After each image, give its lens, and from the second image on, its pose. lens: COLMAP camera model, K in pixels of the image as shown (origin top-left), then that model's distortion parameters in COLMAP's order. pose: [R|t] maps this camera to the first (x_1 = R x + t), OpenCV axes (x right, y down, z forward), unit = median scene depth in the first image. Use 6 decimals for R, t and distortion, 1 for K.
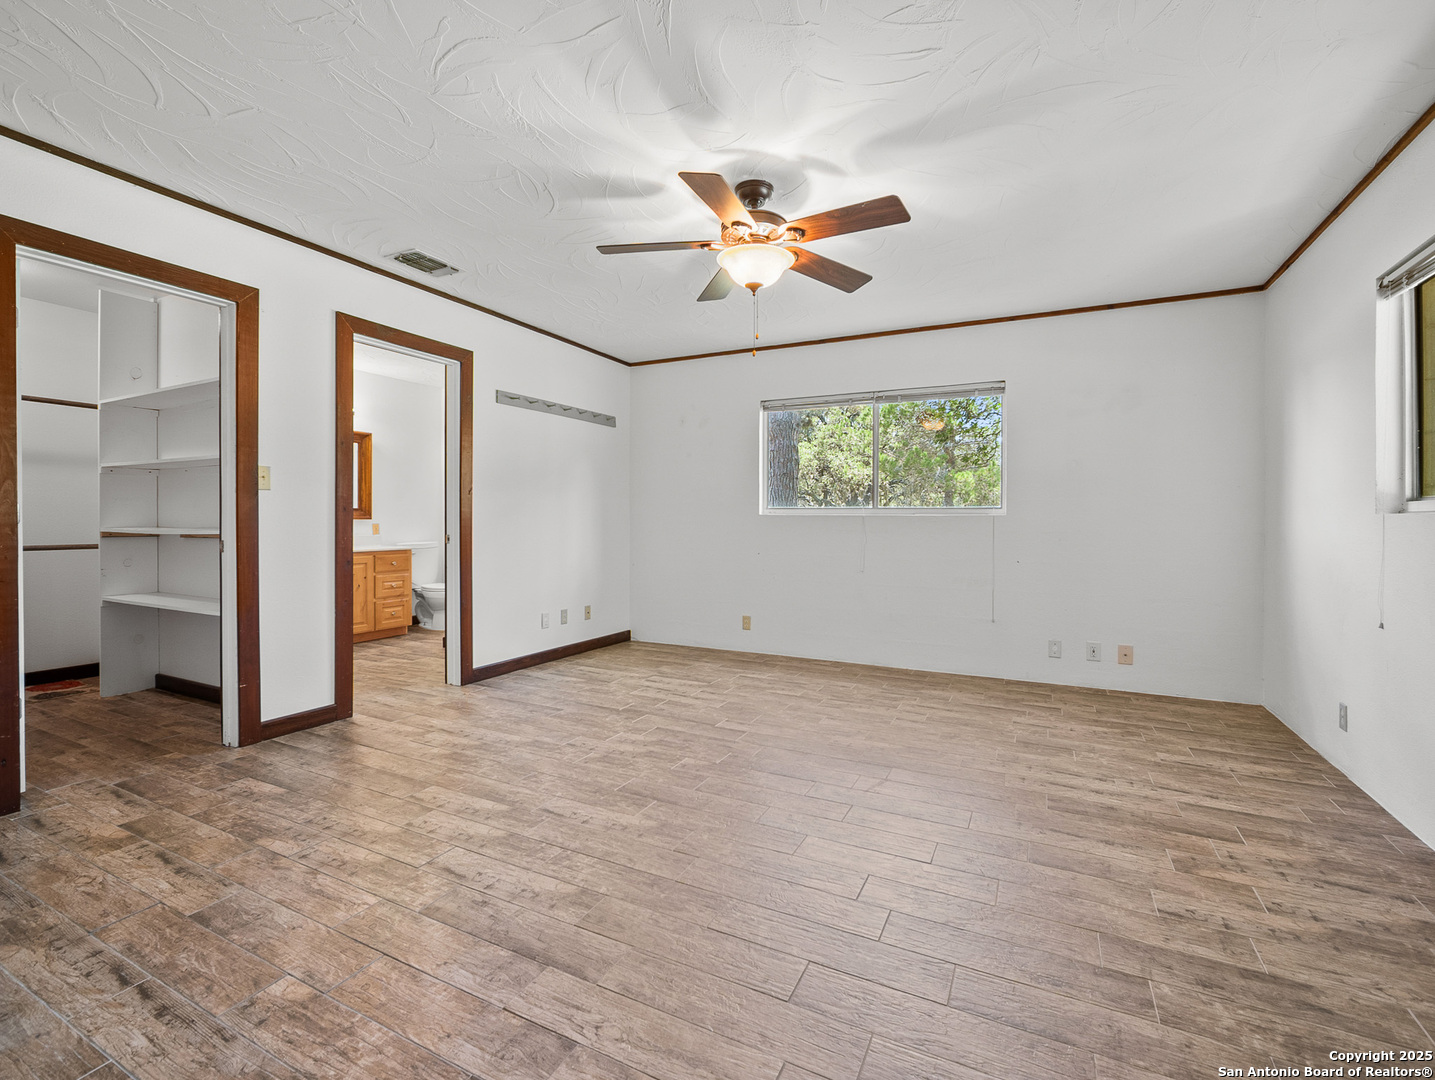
lens RADIAL K [[644.3, 0, 711.1], [0, 644.3, 522.5], [0, 0, 1]] dist [-0.012573, 0.000267]
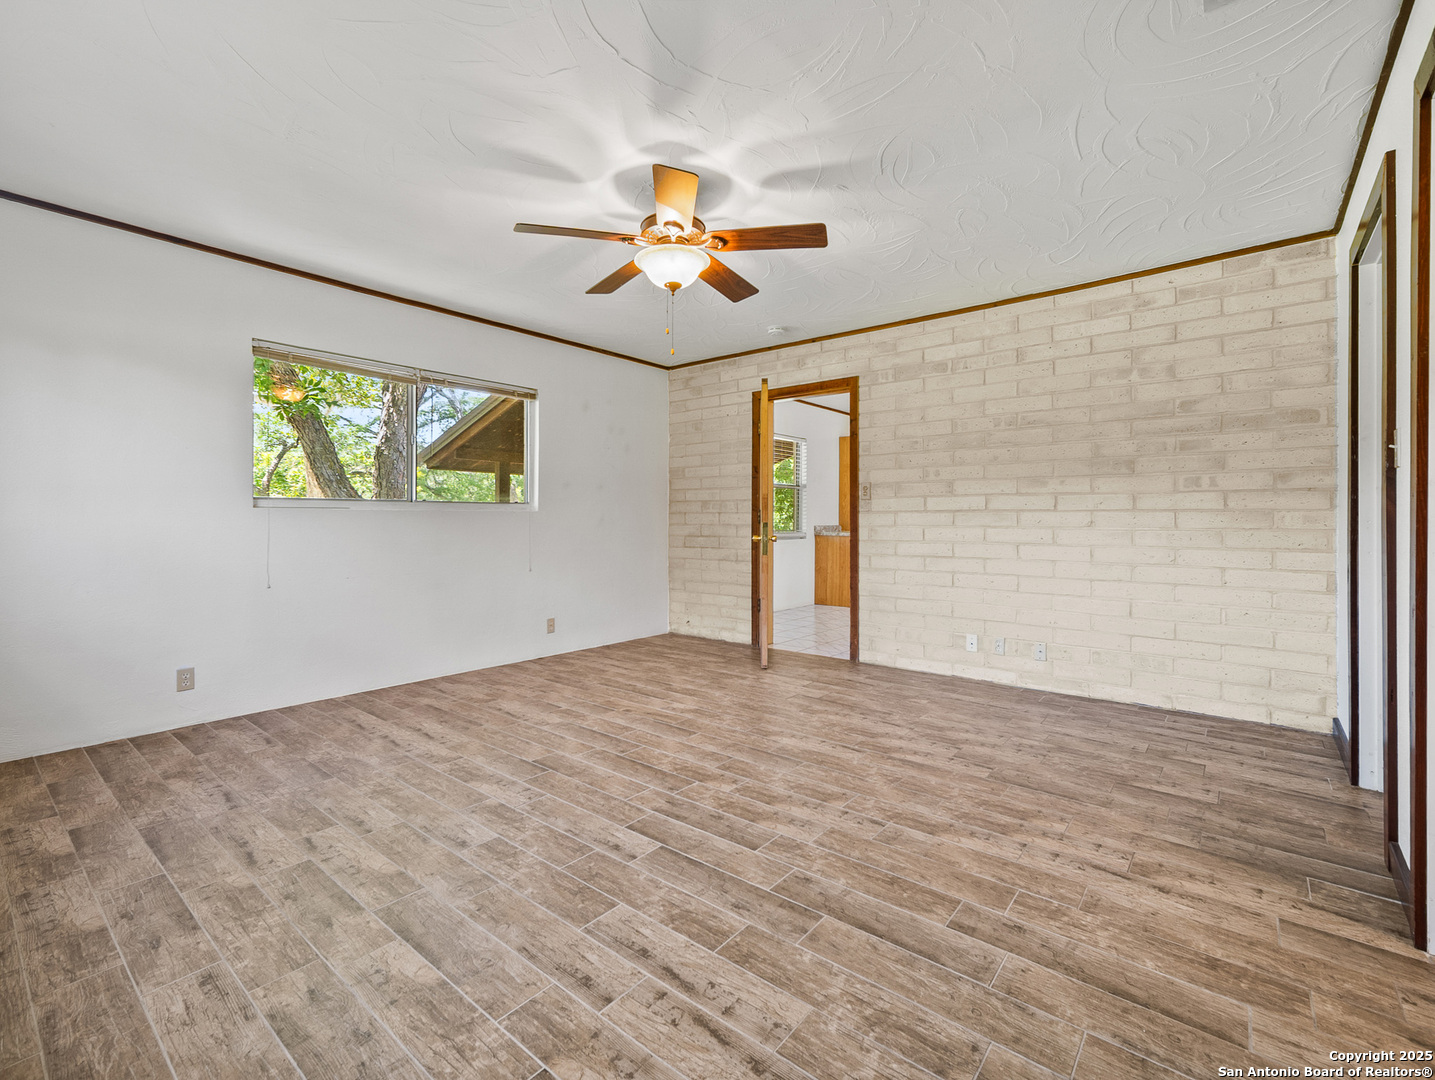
lens RADIAL K [[644.3, 0, 711.1], [0, 644.3, 522.5], [0, 0, 1]] dist [-0.012573, 0.000267]
pose [[-0.976731, -0.006607, 0.214367, -0.190412], [-0.004386, 0.999932, 0.010838, -0.002237], [-0.214424, 0.009646, -0.976693, 1.771655]]
